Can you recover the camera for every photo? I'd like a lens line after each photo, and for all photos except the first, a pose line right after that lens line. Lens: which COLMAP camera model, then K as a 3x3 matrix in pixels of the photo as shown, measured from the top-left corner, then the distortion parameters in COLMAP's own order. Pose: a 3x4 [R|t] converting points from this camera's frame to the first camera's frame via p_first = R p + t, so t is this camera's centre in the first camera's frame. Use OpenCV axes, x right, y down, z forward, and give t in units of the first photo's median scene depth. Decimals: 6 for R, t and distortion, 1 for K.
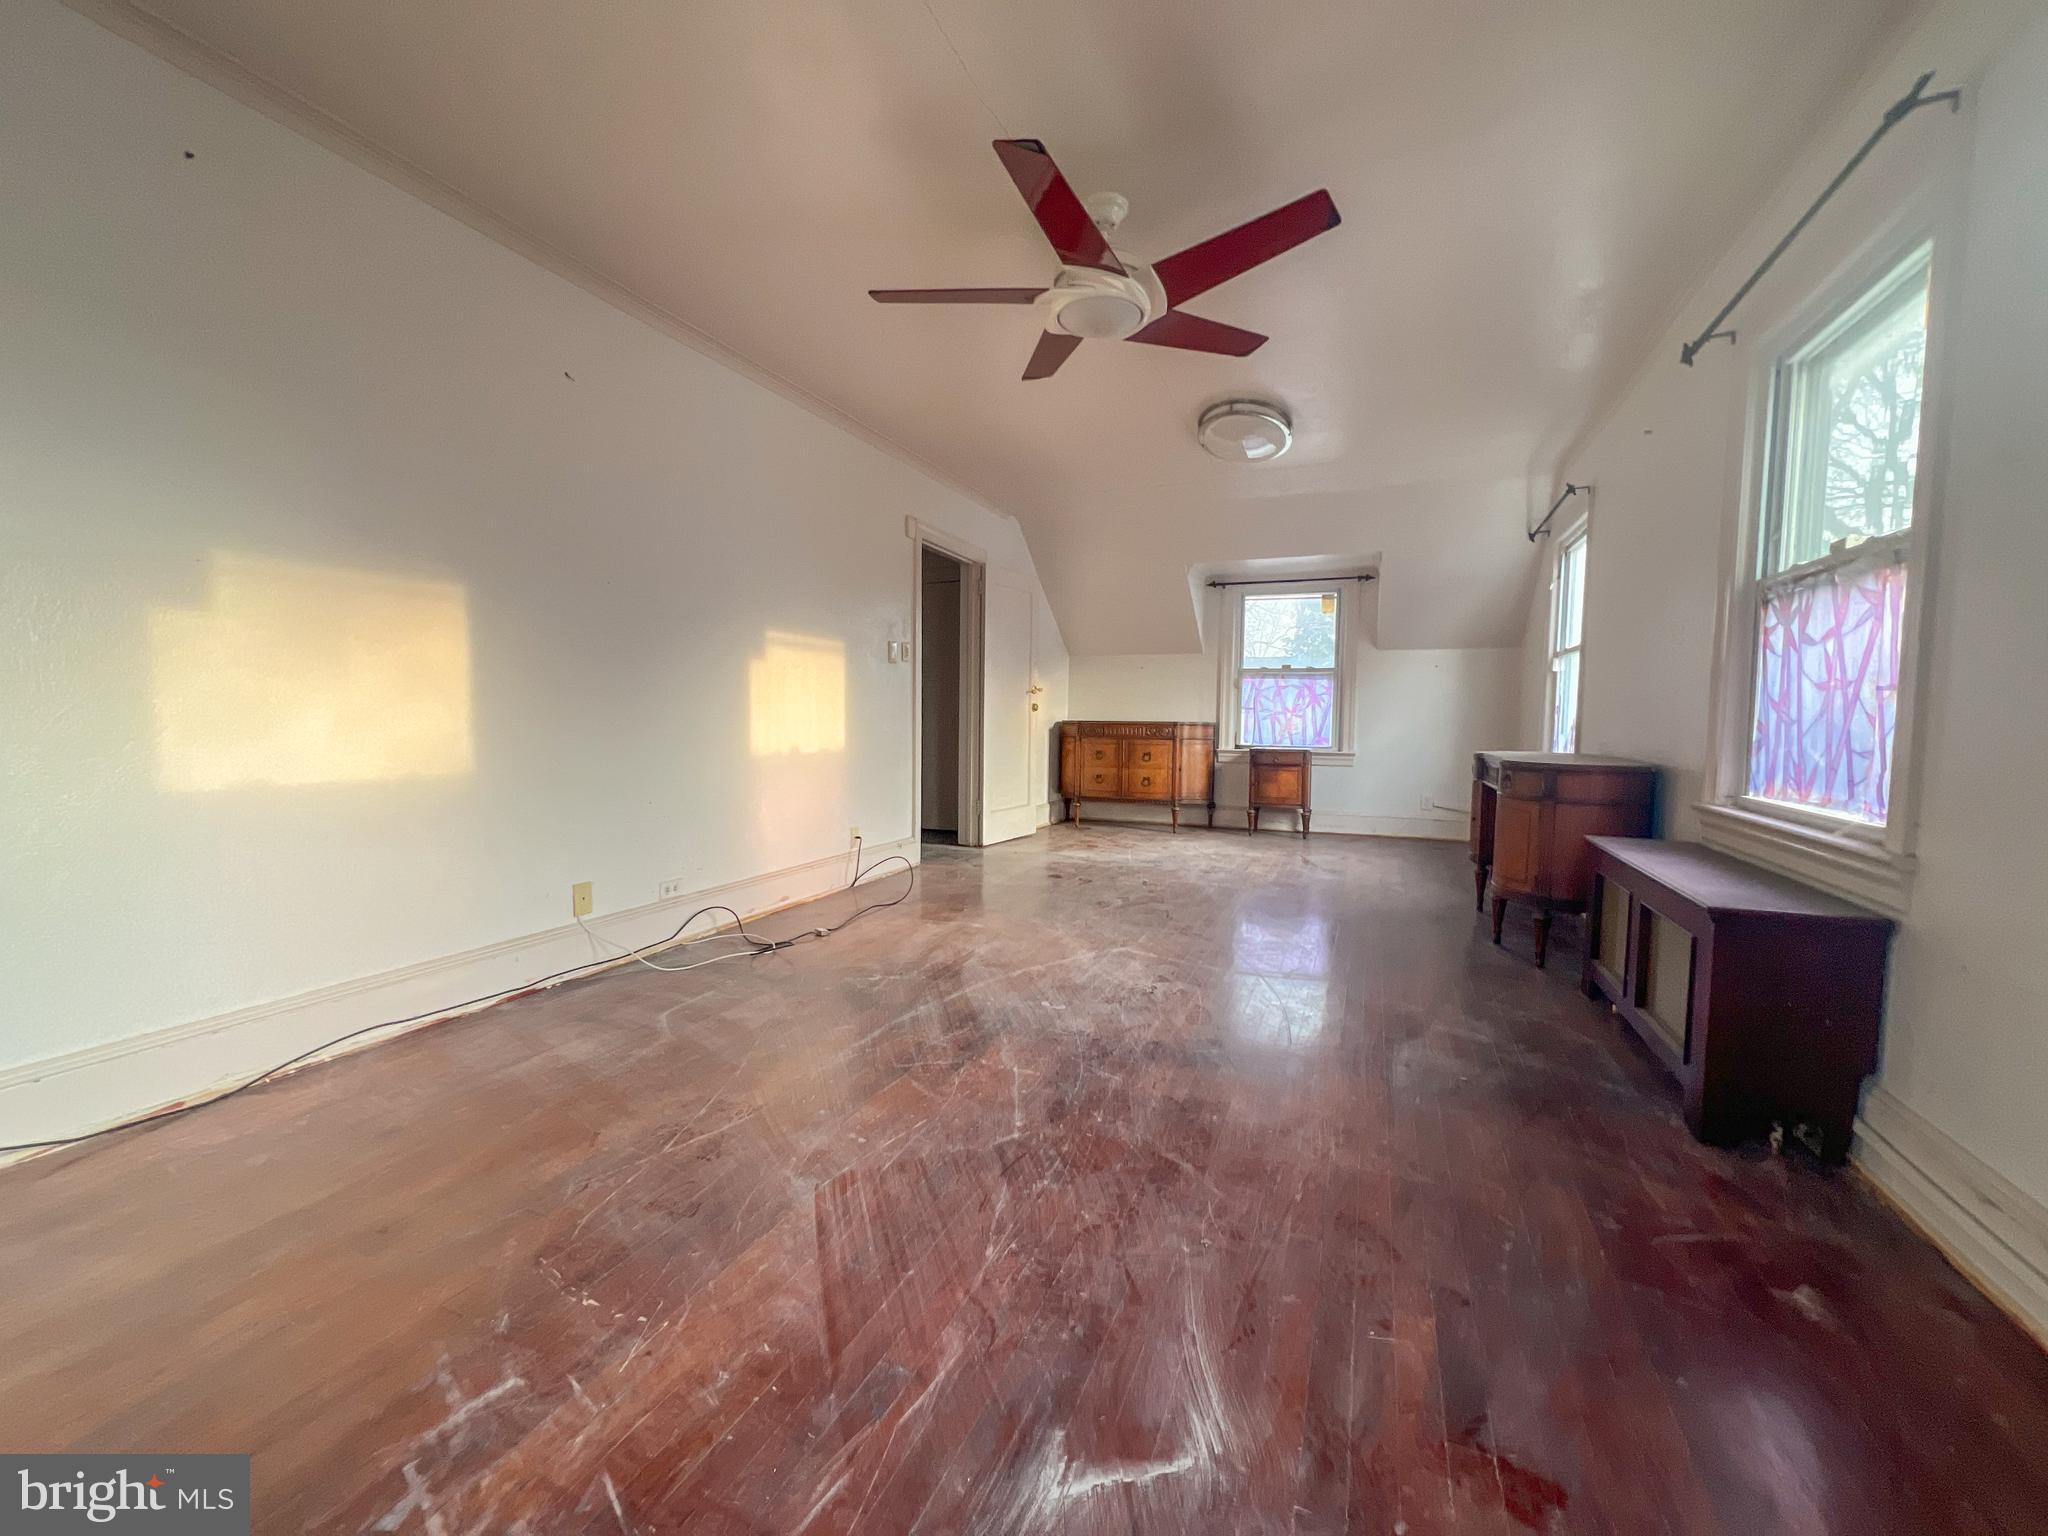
lens RADIAL K [[817.5, 0, 1025.4], [0, 817.5, 771.2], [0, 0, 1]] dist [0.000582, -0.000595]
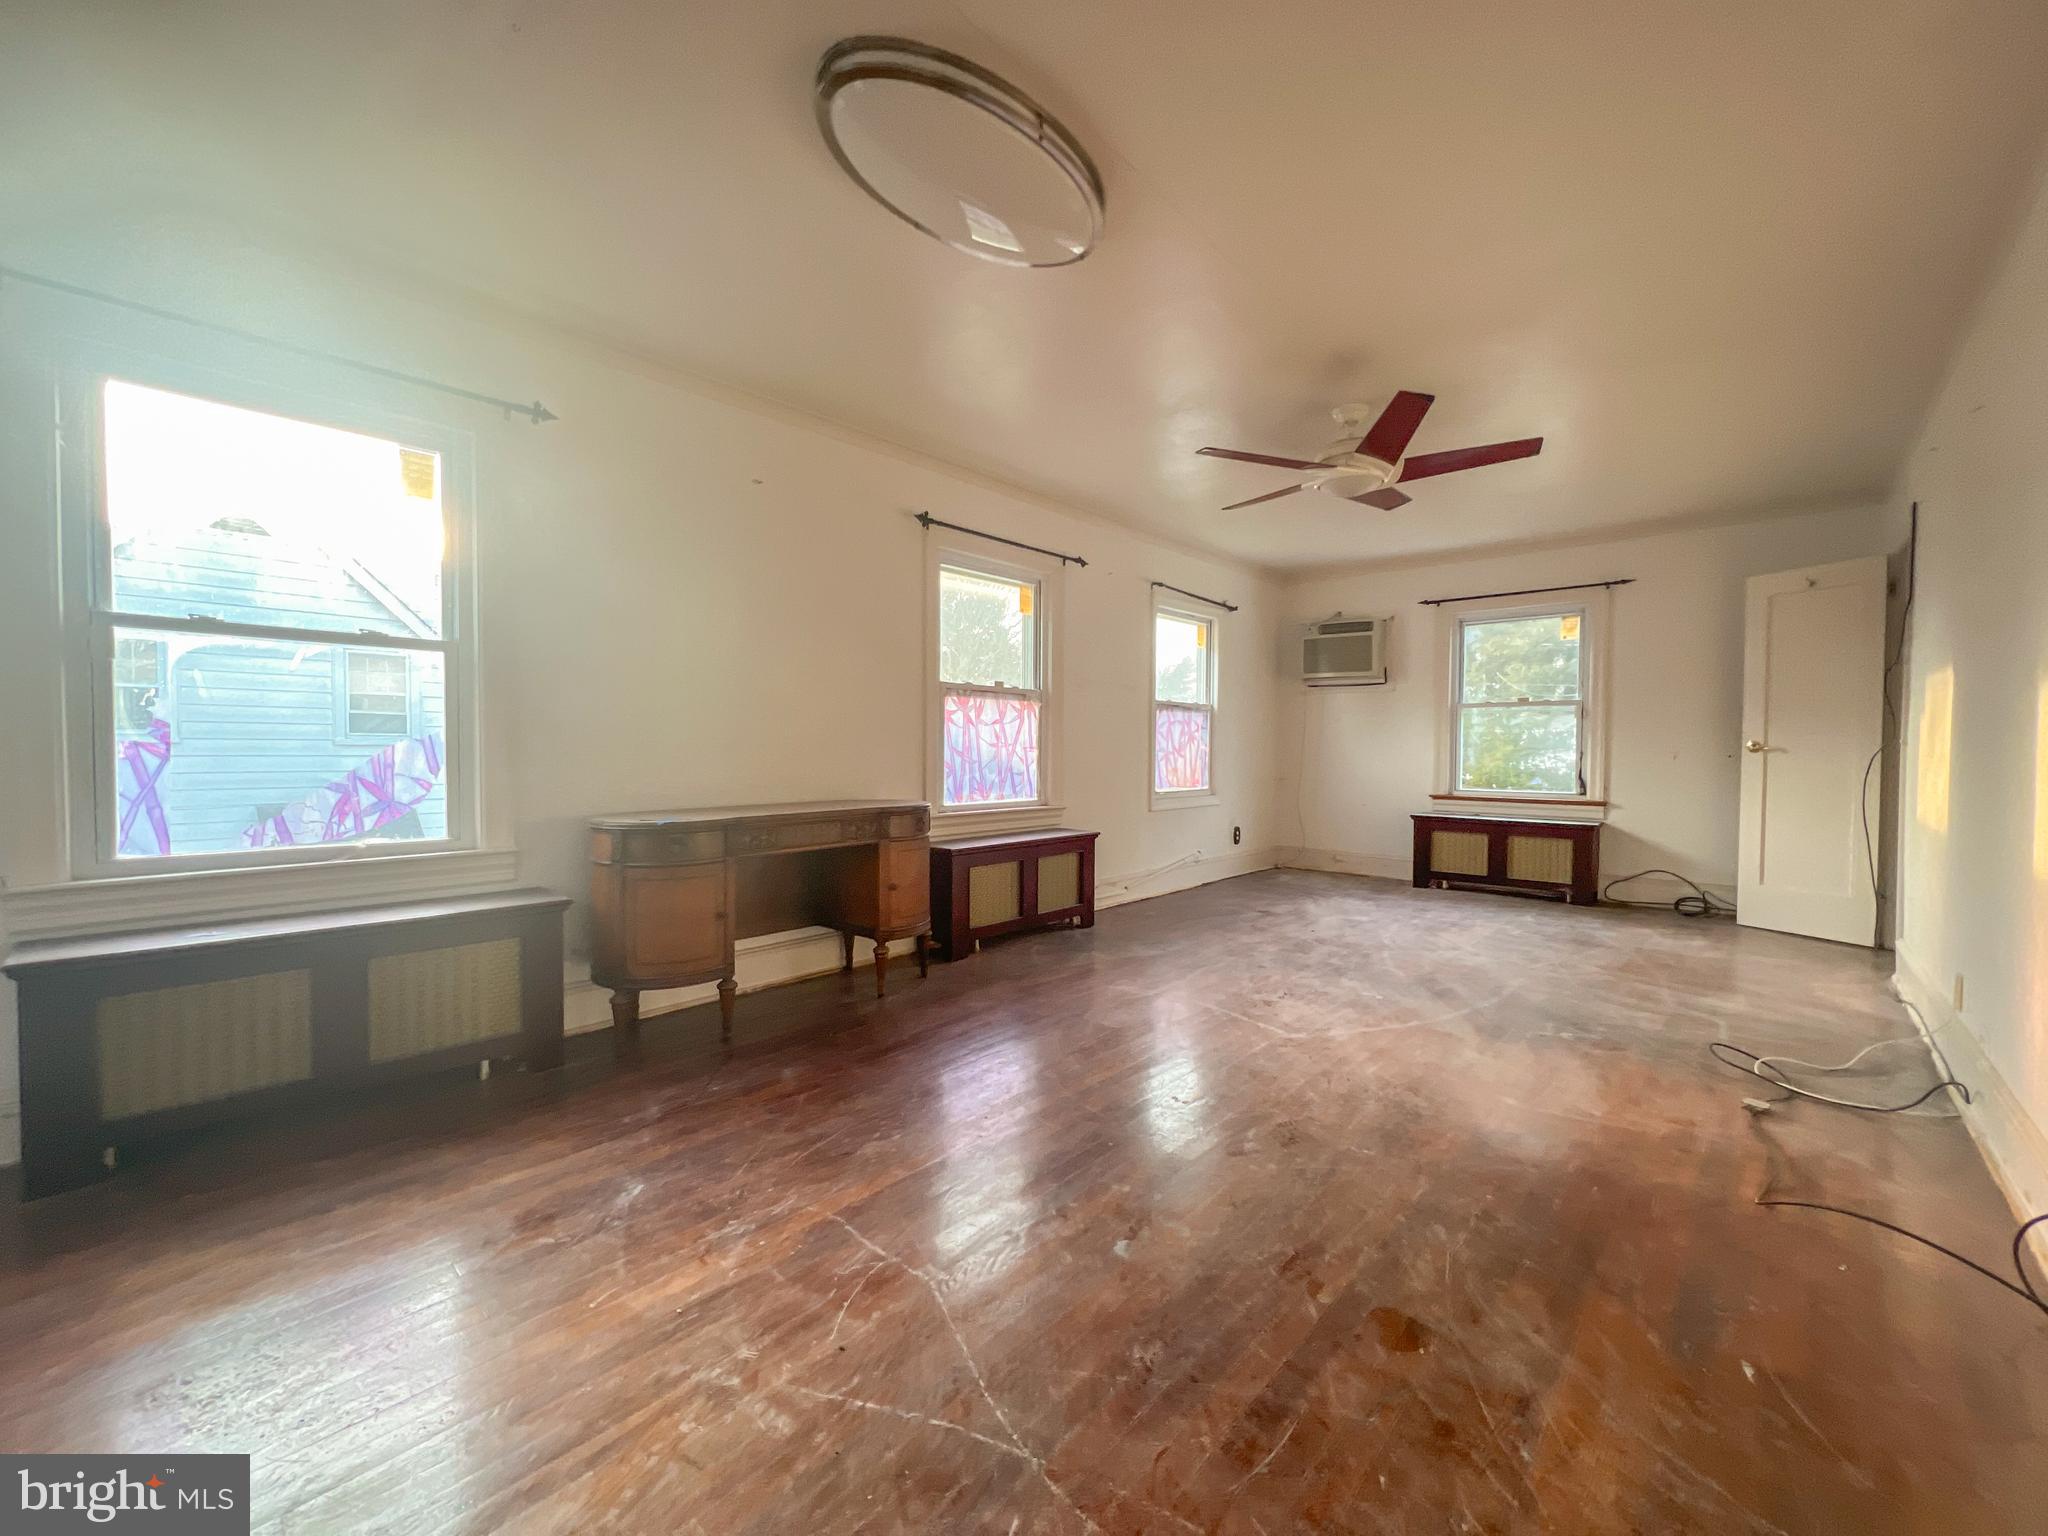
lens RADIAL K [[817.5, 0, 1010.6], [0, 817.5, 768.4], [0, 0, 1]] dist [0.000582, -0.000595]
pose [[-0.938065, -0.025471, 0.345521, 0.138576], [0.008755, 0.995233, 0.097137, -0.207149], [-0.346348, 0.094145, -0.933370, 2.472946]]
